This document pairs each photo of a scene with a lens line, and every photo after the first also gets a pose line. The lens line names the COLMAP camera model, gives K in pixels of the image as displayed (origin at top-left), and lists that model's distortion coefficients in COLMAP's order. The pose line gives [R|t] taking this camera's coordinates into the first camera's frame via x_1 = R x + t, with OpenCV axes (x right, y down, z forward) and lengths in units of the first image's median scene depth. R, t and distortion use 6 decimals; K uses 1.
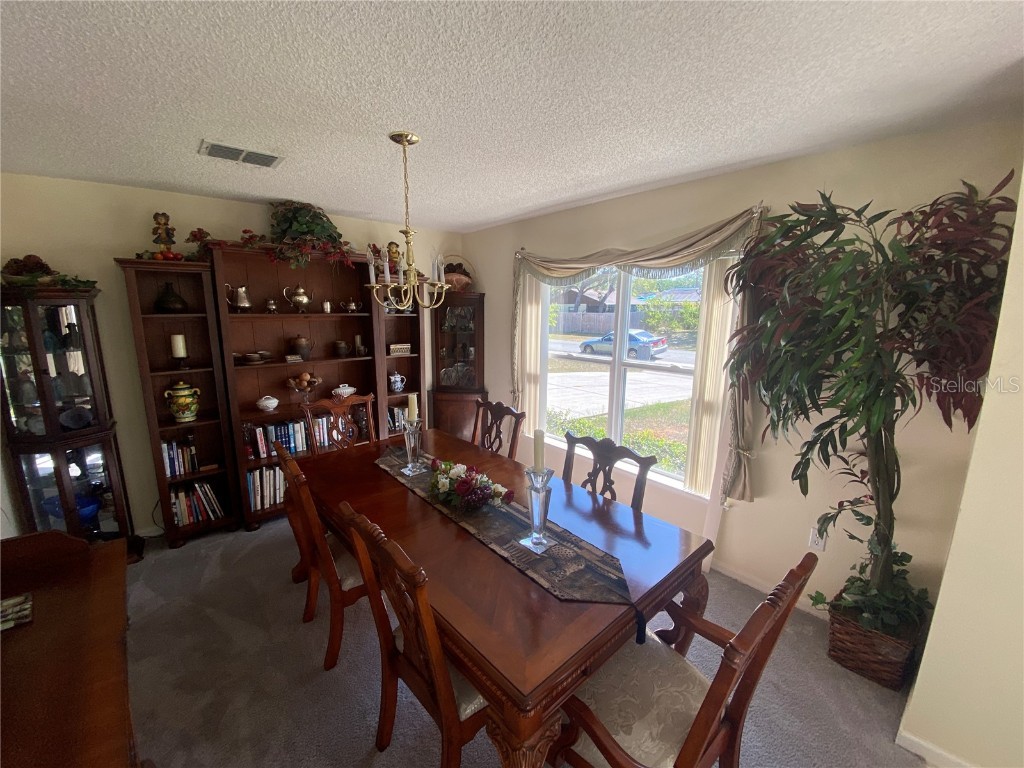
lens RADIAL K [[414.1, 0, 510.2], [0, 414.1, 385.6], [0, 0, 1]] dist [0.020979, -0.022574]
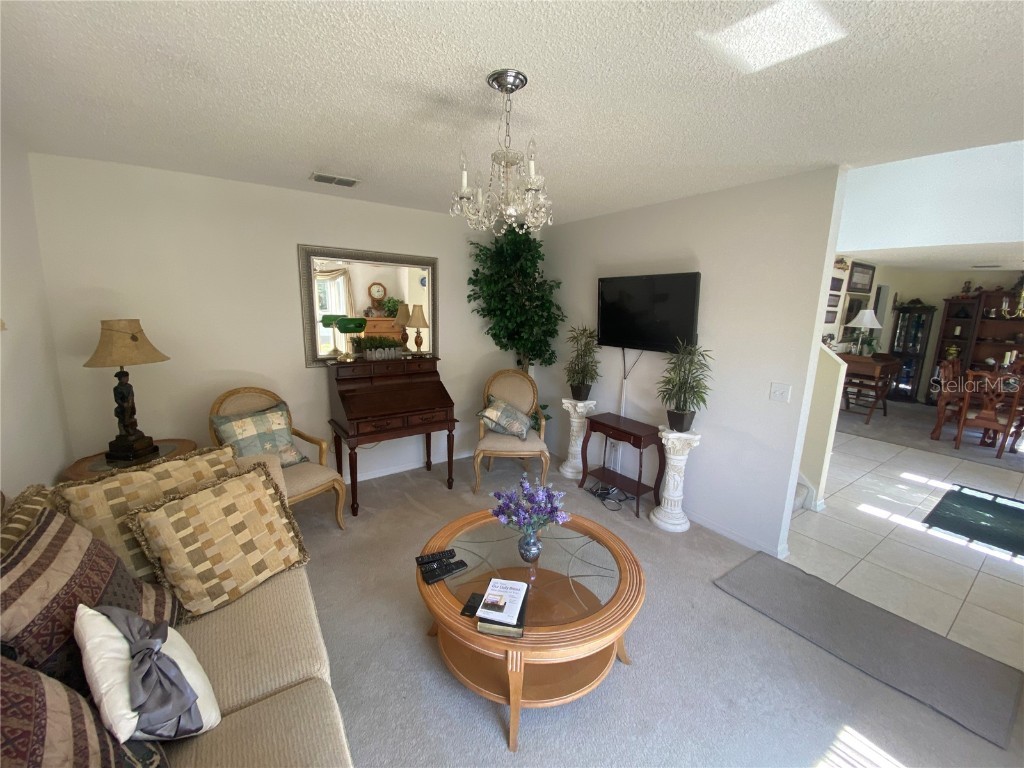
lens RADIAL K [[414.1, 0, 510.2], [0, 414.1, 385.6], [0, 0, 1]] dist [0.020979, -0.022574]
pose [[-0.126582, 0.180204, -0.975450, 2.067980], [-0.211445, 0.955859, 0.204024, 0.291946], [0.969159, 0.232079, -0.082891, -1.381731]]
